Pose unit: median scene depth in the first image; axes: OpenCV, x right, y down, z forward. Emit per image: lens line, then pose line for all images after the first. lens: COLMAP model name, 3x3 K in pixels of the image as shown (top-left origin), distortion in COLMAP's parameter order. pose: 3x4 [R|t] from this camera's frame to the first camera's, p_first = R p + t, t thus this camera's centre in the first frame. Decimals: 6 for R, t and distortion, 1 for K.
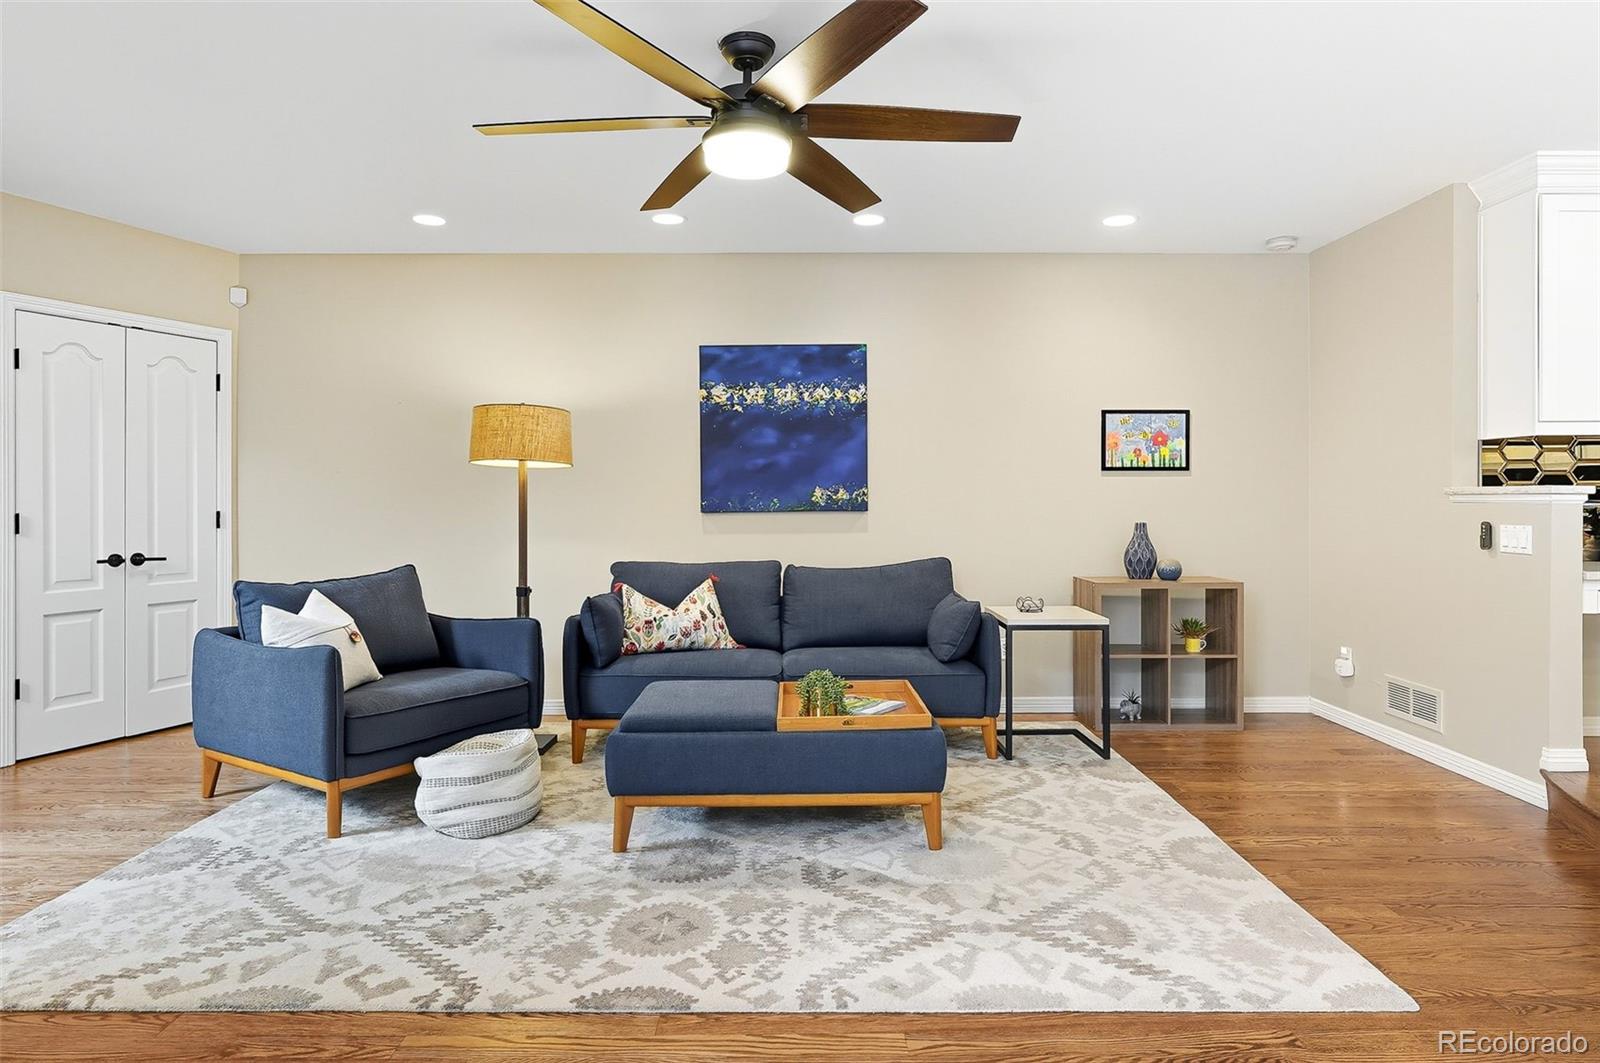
lens RADIAL K [[904.0, 0, 790.1], [0, 904.0, 500.8], [0, 0, 1]] dist [-0.000478, 0.000120]
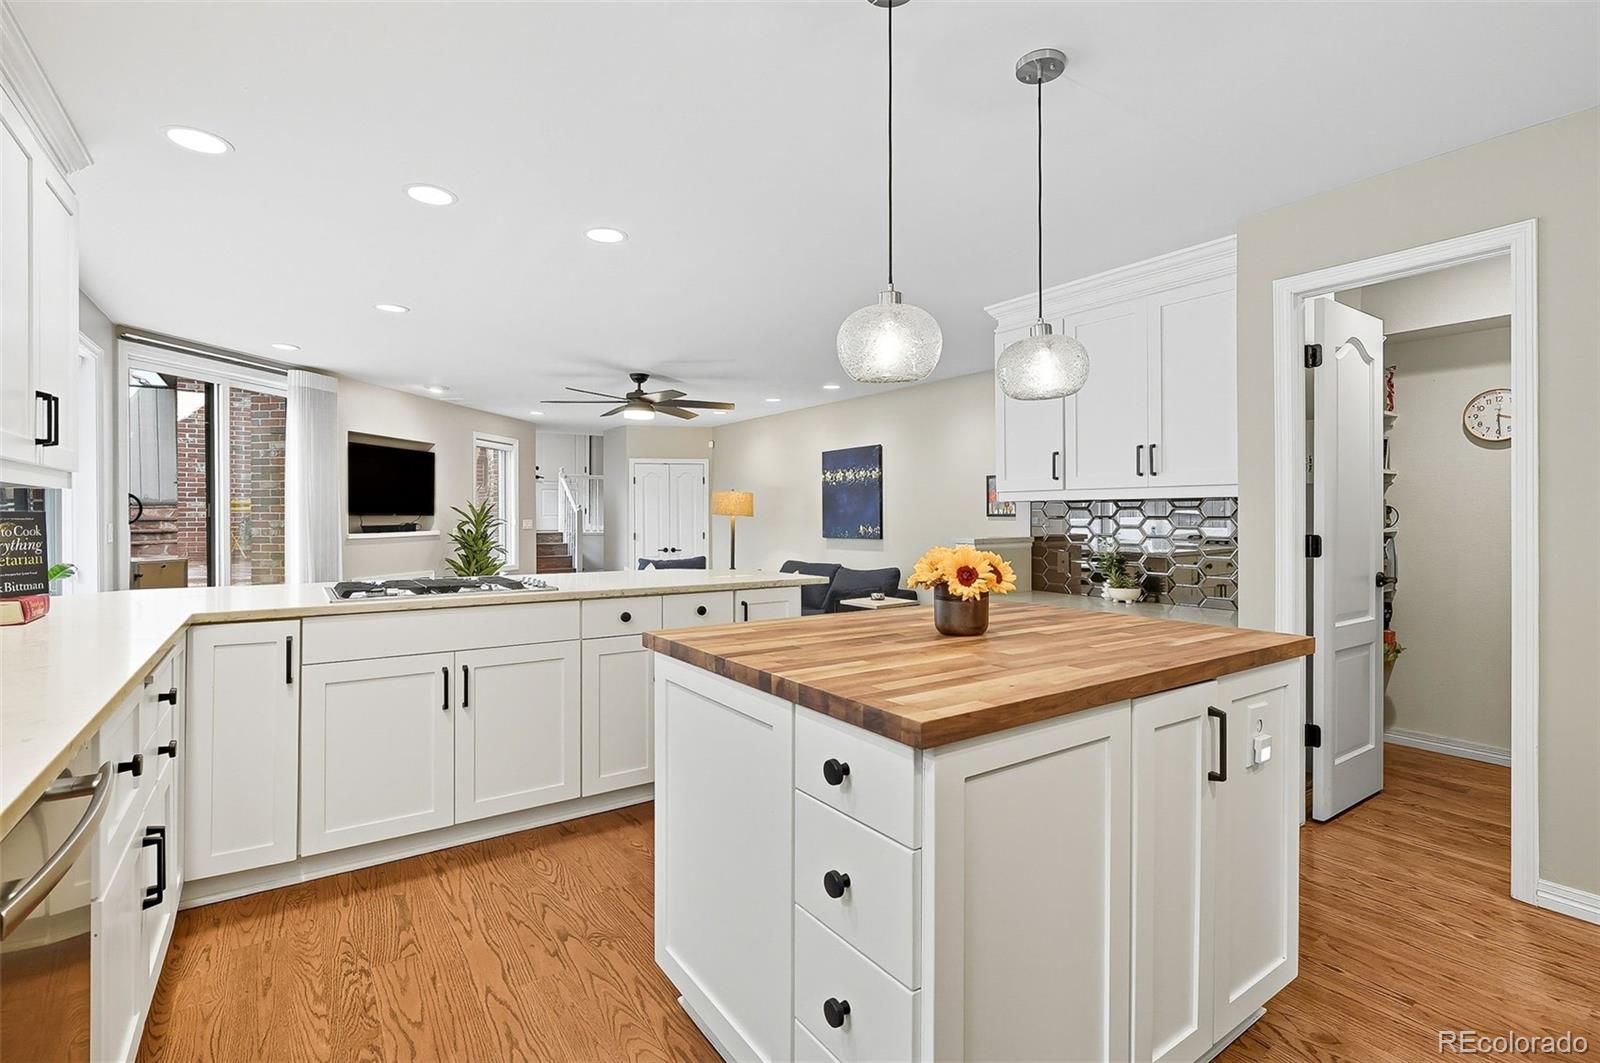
lens RADIAL K [[730.0, 0, 798.1], [0, 730.0, 520.0], [0, 0, 1]] dist [-0.002668, -0.000143]
pose [[0.580721, 0.006259, -0.814078, 1.156460], [0.000636, 0.999967, 0.008141, -0.037967], [0.814102, -0.005245, 0.580698, 0.040796]]
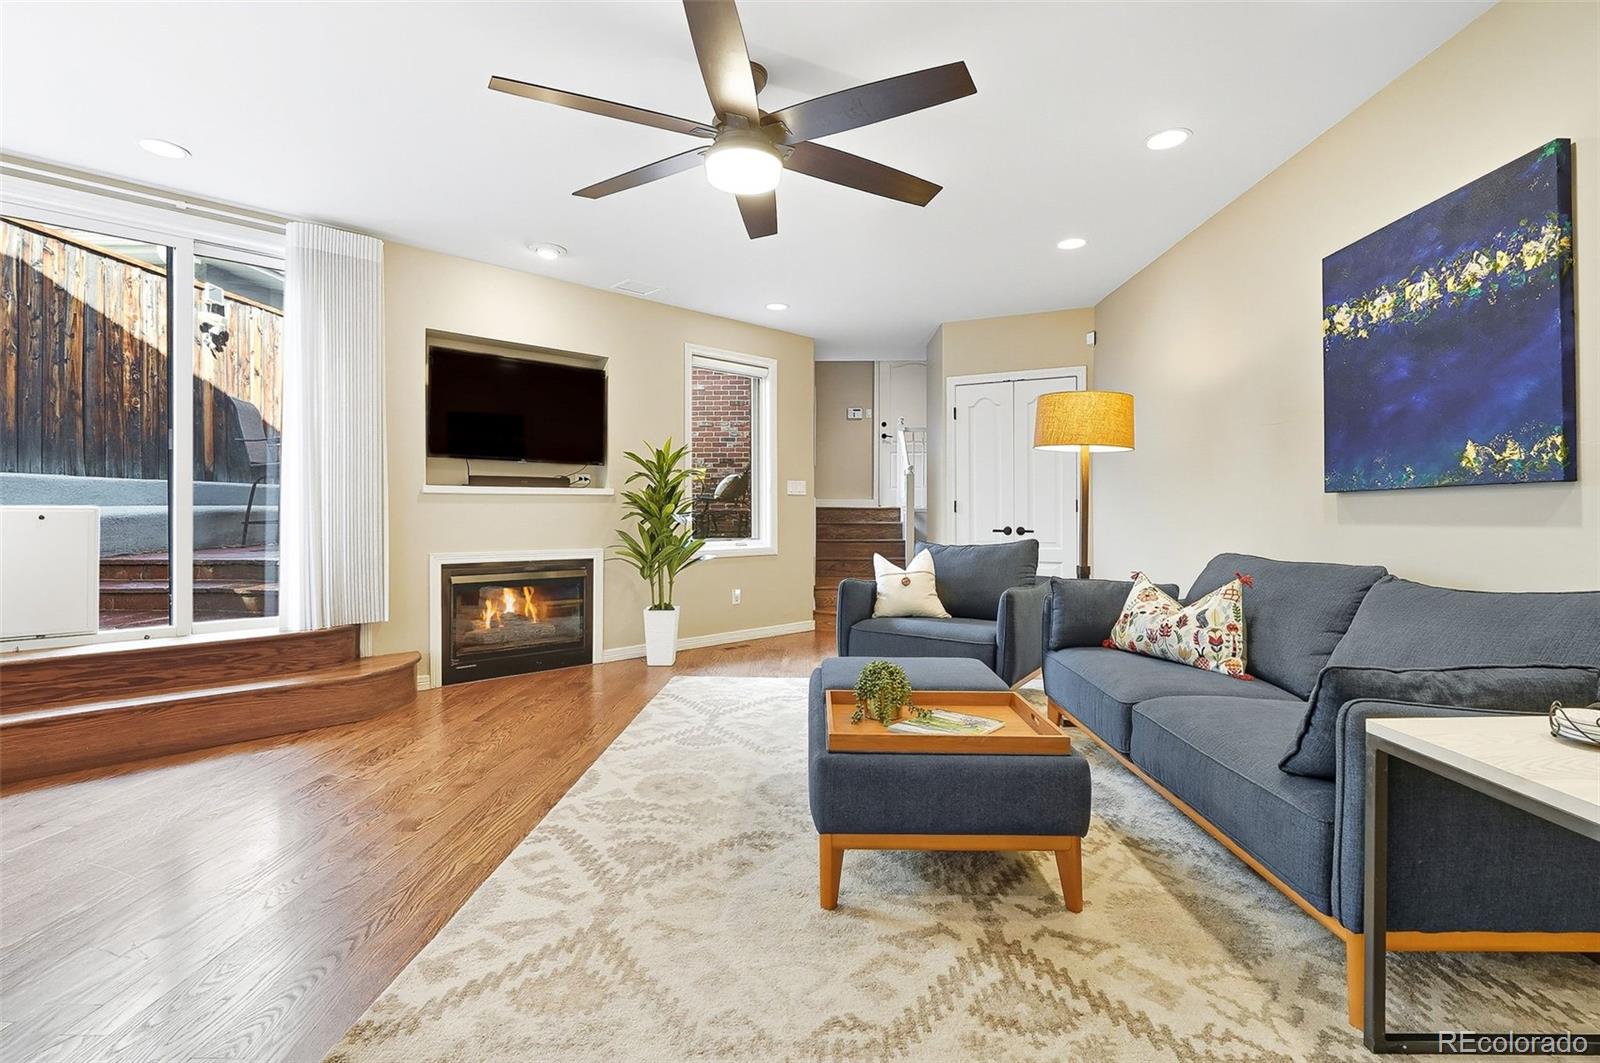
lens RADIAL K [[730.0, 0, 806.6], [0, 730.0, 510.2], [0, 0, 1]] dist [-0.002668, -0.000143]
pose [[-0.012639, 0.001452, -0.999919, 0.480488], [0.001110, 0.999998, 0.001438, 0.025435], [0.999920, -0.001092, -0.012641, 0.600514]]
